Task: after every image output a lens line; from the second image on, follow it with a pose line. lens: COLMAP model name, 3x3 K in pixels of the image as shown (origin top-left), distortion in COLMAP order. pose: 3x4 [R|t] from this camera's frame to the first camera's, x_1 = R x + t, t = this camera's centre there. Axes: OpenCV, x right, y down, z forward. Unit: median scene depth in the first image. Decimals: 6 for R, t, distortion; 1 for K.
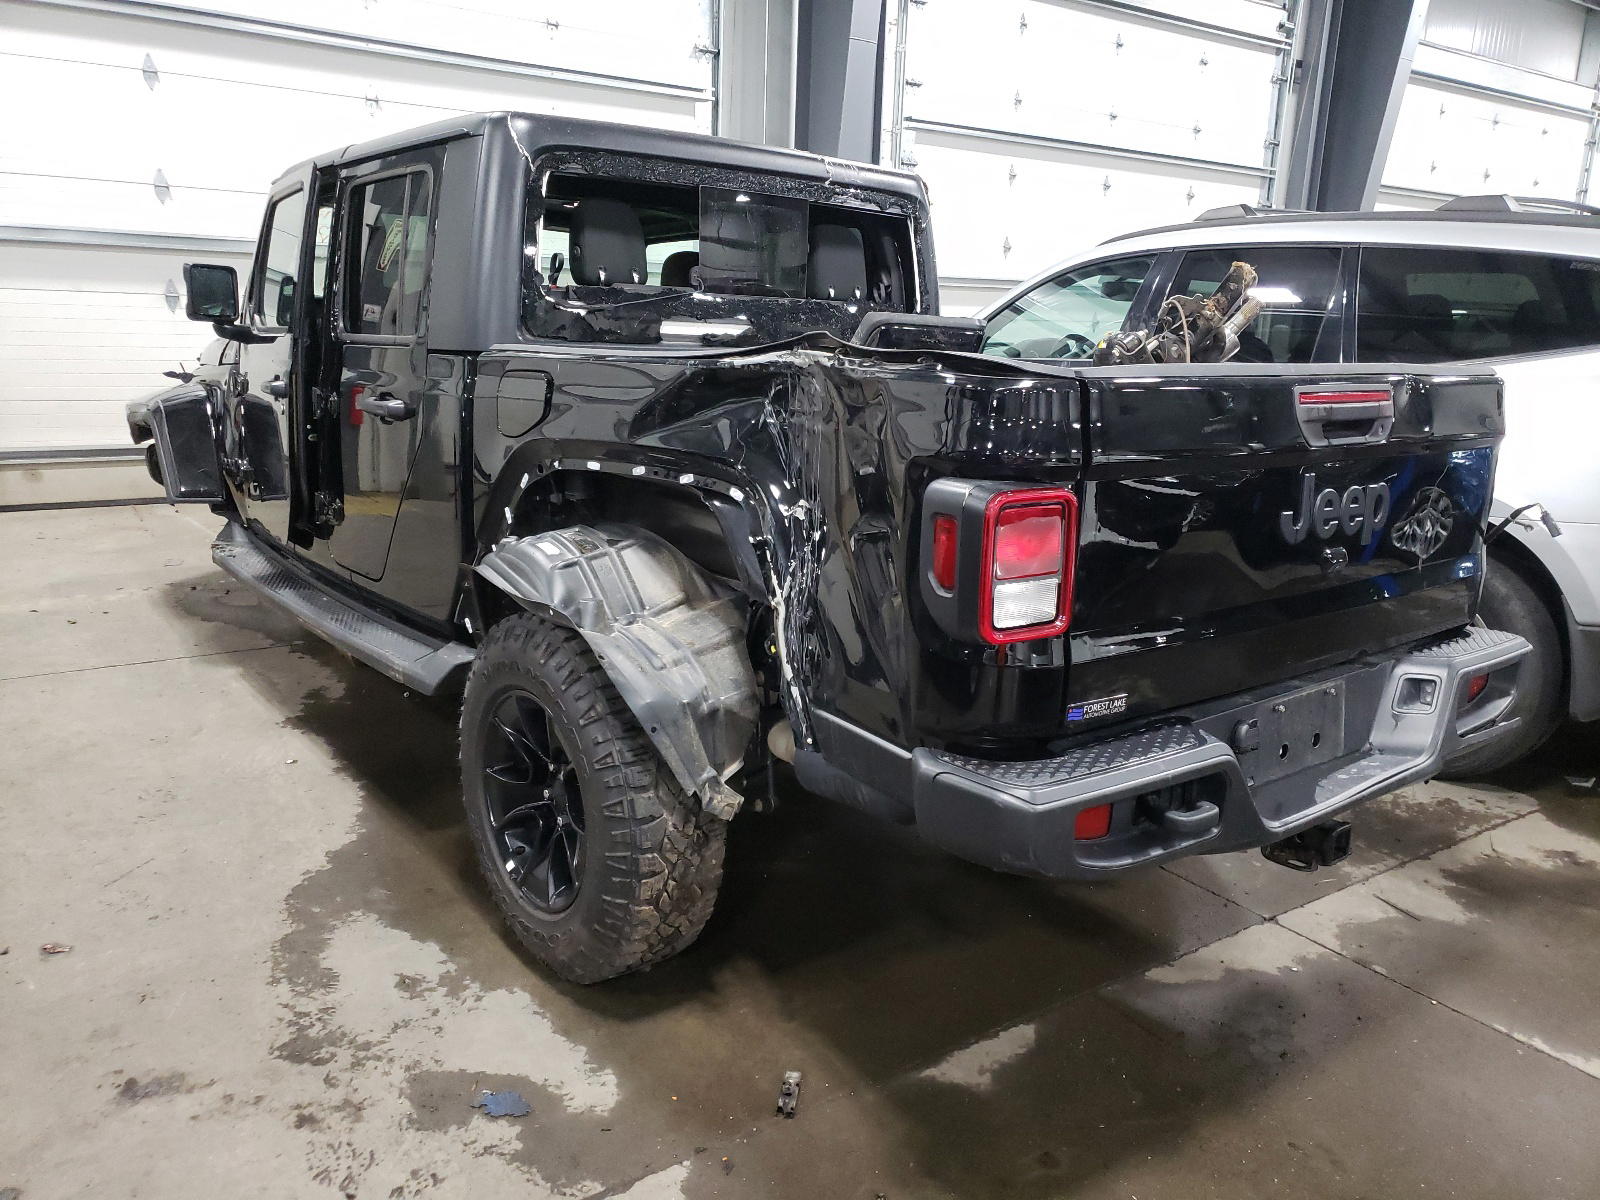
lens RADIAL K [[1217.8, 0, 800.5], [0, 1217.8, 608.3], [0, 0, 1]] dist [-0.001852, -0.001117]
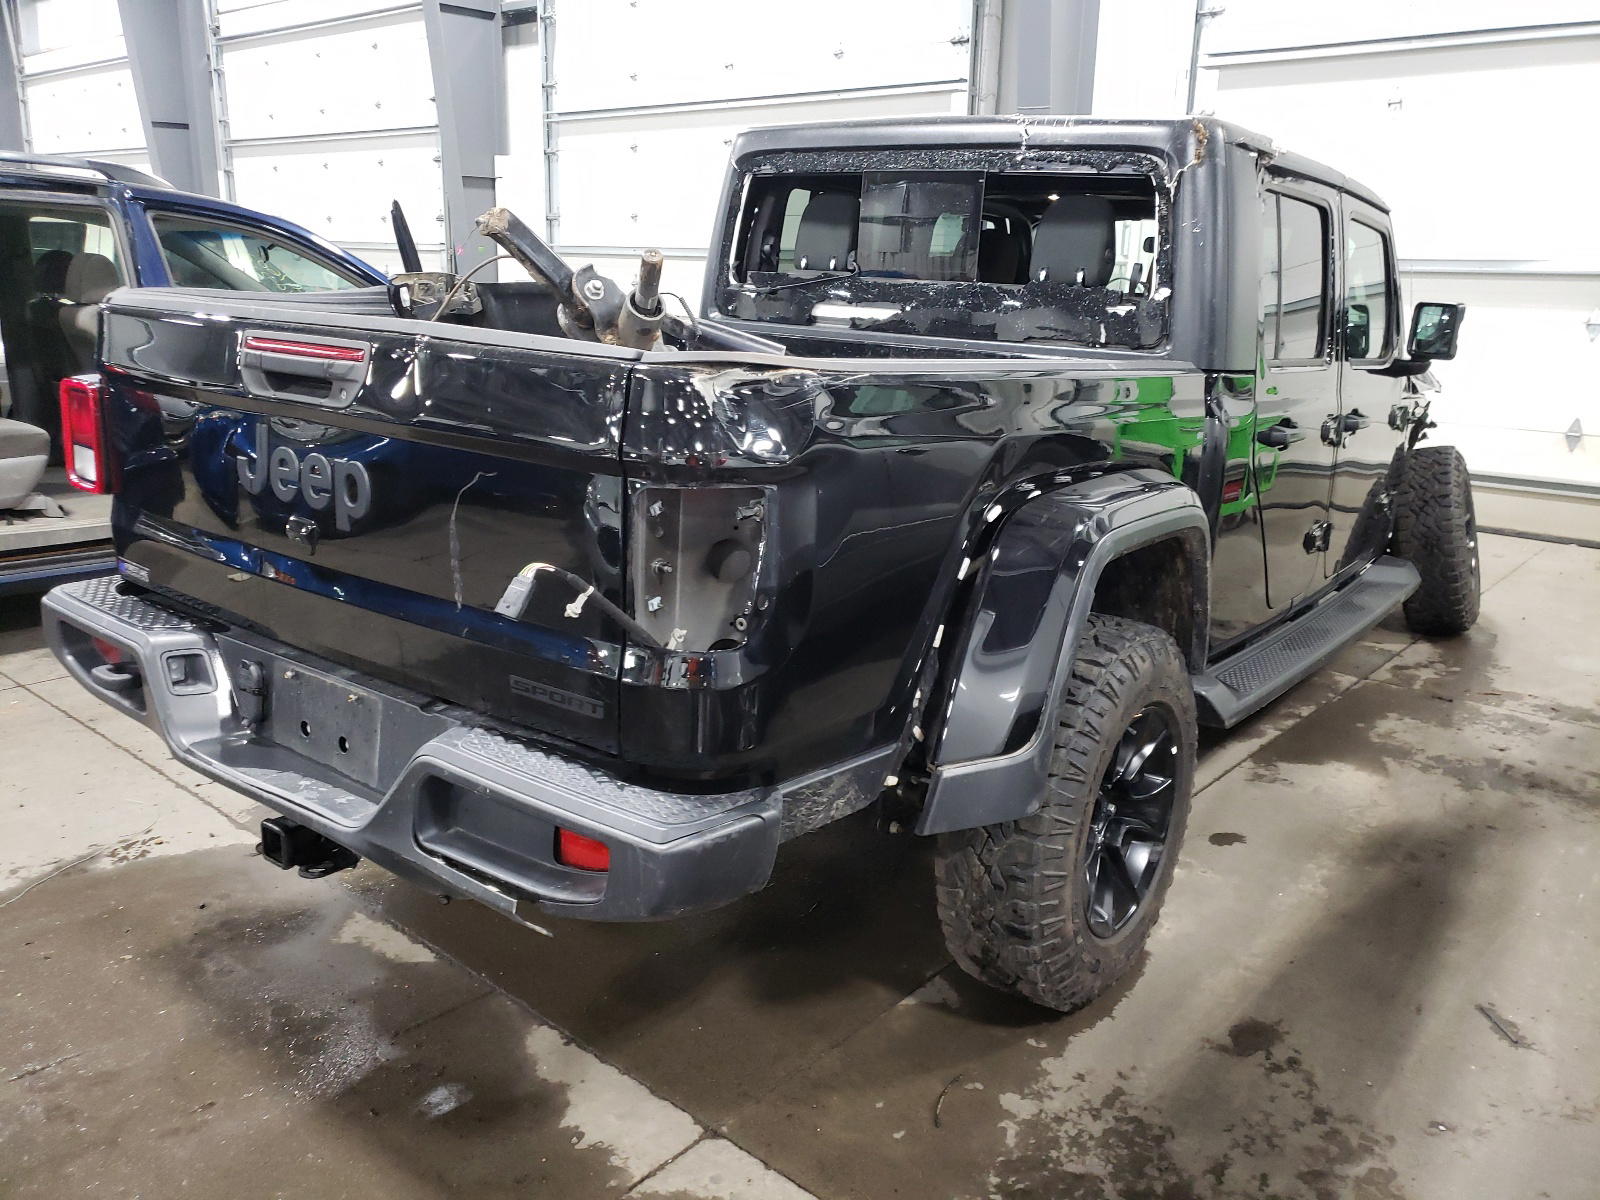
lens RADIAL K [[1190.8, 0, 800.0], [0, 1190.8, 600.0], [0, 0, 1]] dist [-0.003143, -0.000086]
pose [[0.265771, 0.226344, -0.937088, 0.971225], [-0.260453, 0.952757, 0.156261, -0.158859], [0.928186, 0.202538, 0.312168, 0.764341]]
